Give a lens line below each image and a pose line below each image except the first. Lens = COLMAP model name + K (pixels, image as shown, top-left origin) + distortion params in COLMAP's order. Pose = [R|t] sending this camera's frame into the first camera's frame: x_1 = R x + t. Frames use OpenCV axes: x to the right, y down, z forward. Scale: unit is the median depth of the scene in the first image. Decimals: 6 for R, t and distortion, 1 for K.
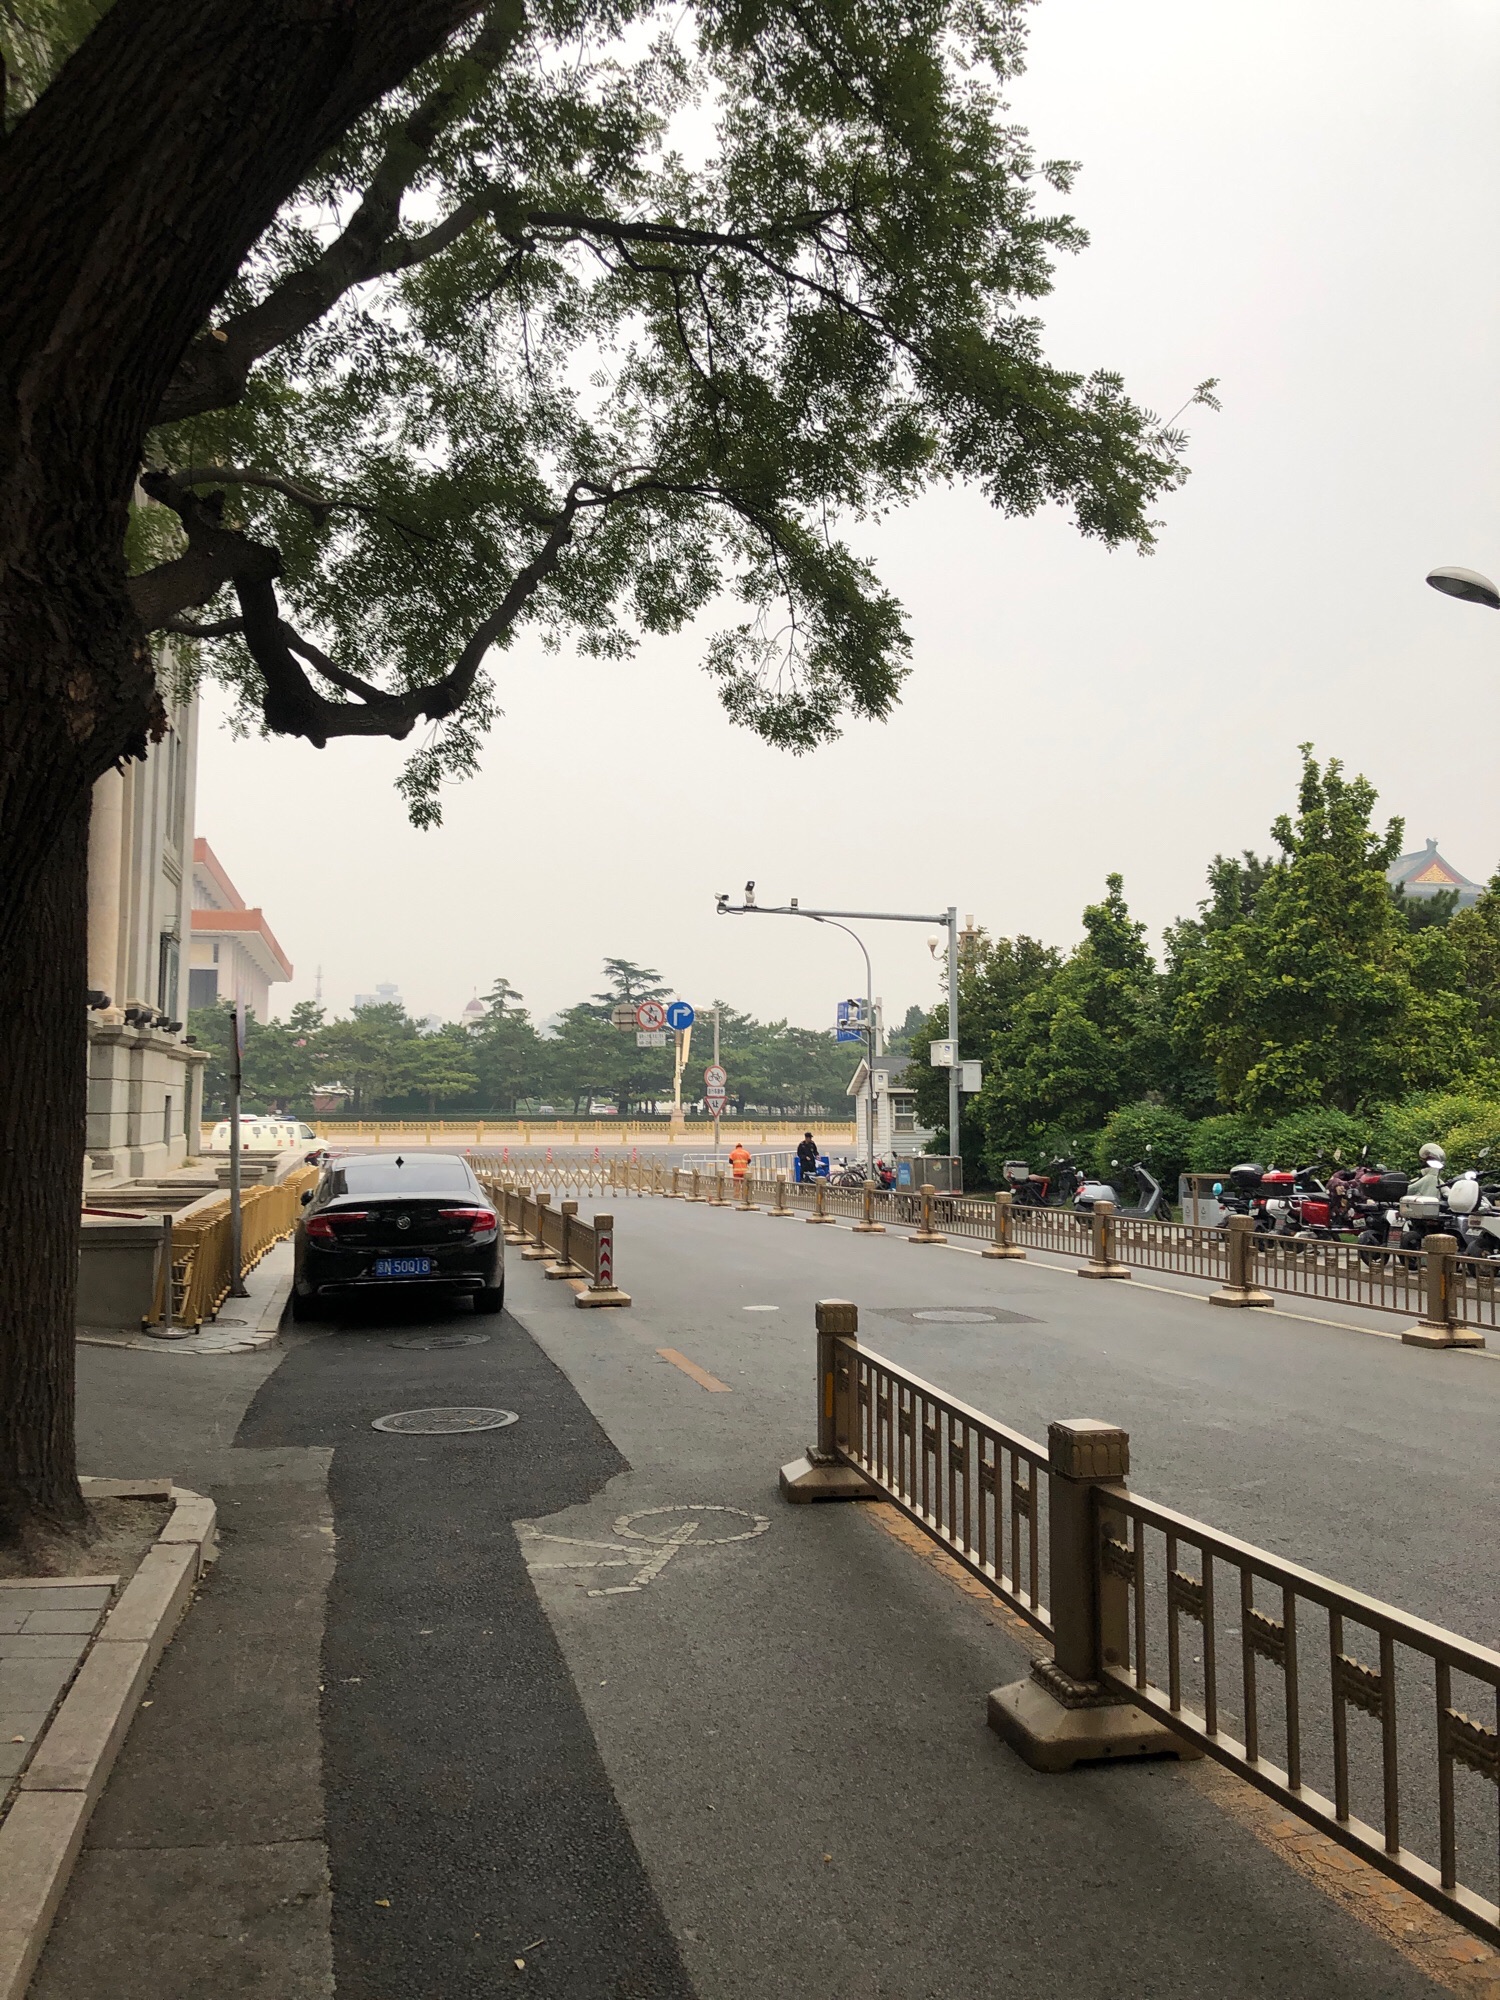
lens RADIAL K [[1691.9, 0, 749.6], [0, 1691.9, 998.8], [0, 0, 1]] dist [0.008672, -0.029881]
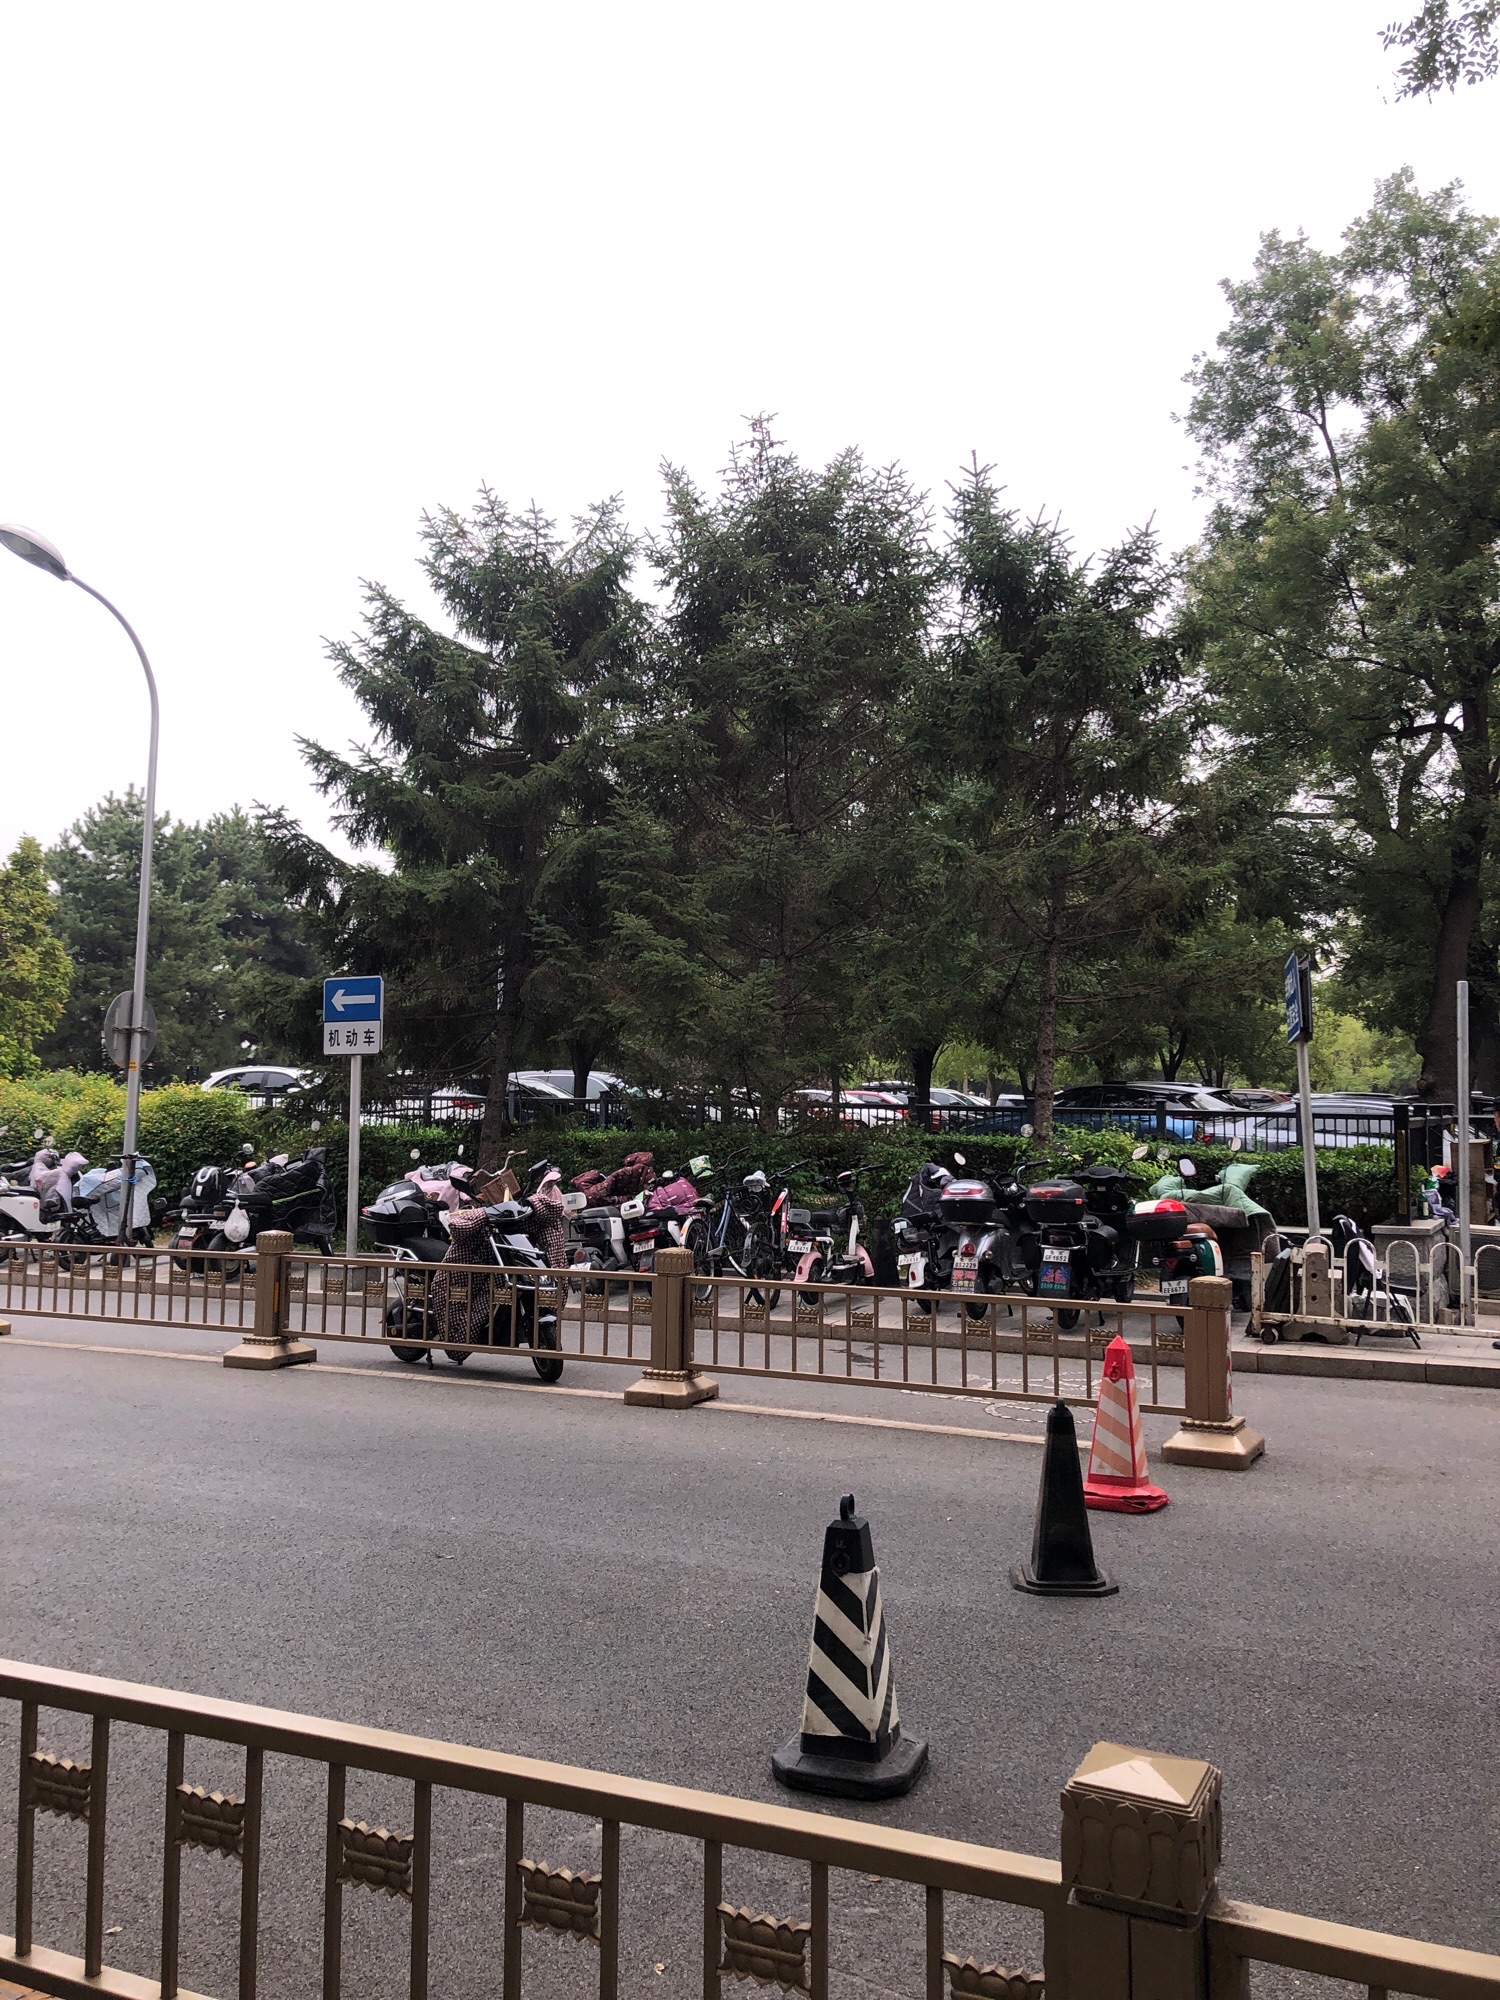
lens RADIAL K [[1691.9, 0, 749.3], [0, 1691.9, 987.6], [0, 0, 1]] dist [0.008672, -0.029881]
pose [[0.641087, 0.040683, 0.766389, -0.083790], [-0.048646, 0.998740, -0.012324, 0.019384], [-0.765925, -0.029381, 0.642258, 0.293857]]
